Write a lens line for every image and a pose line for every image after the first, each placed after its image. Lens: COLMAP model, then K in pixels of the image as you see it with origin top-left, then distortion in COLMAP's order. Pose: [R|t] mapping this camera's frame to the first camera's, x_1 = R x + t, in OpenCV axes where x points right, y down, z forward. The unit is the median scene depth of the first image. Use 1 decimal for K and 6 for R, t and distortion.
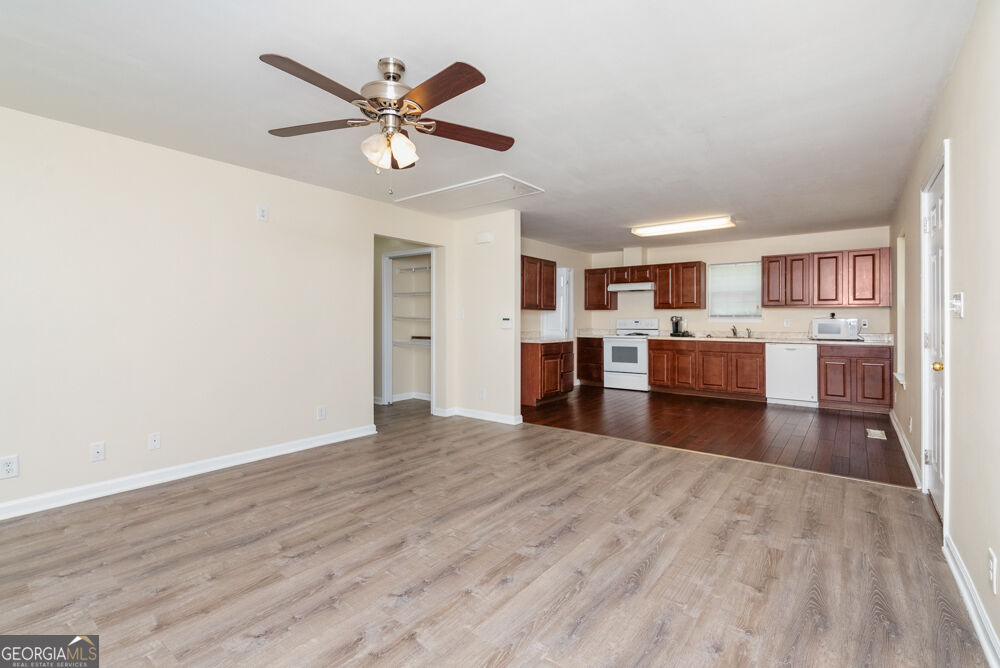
lens RADIAL K [[453.3, 0, 503.4], [0, 453.3, 321.8], [0, 0, 1]] dist [-0.008477, 0.001533]
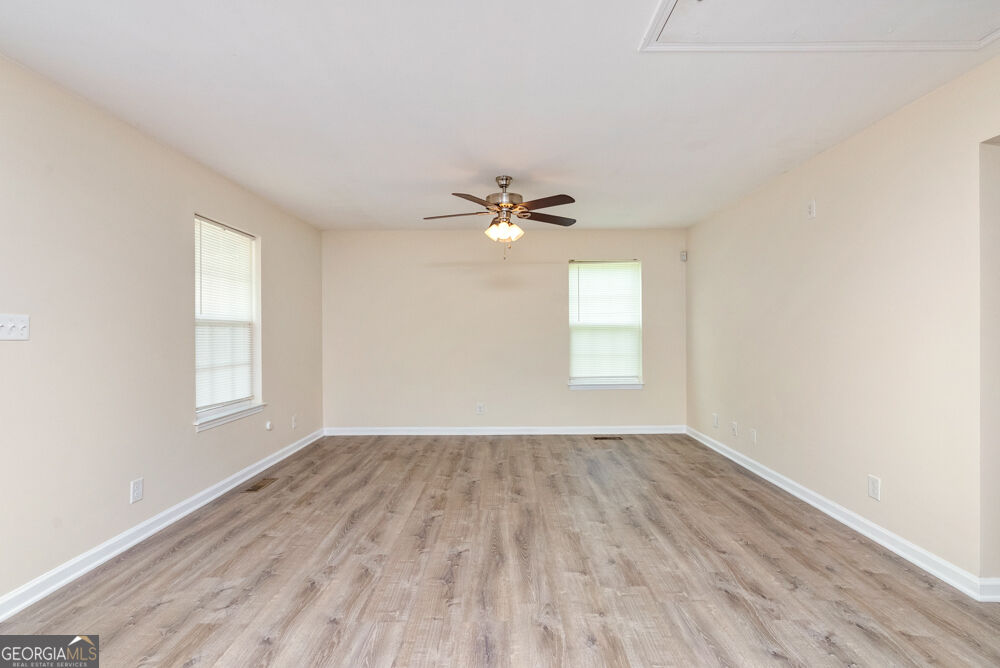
lens RADIAL K [[453.3, 0, 505.6], [0, 453.3, 336.0], [0, 0, 1]] dist [-0.008477, 0.001533]
pose [[-0.791204, 0.006449, -0.611518, 0.282552], [-0.000887, 0.999931, 0.011693, -0.011608], [0.611552, 0.009794, -0.791144, 0.872096]]
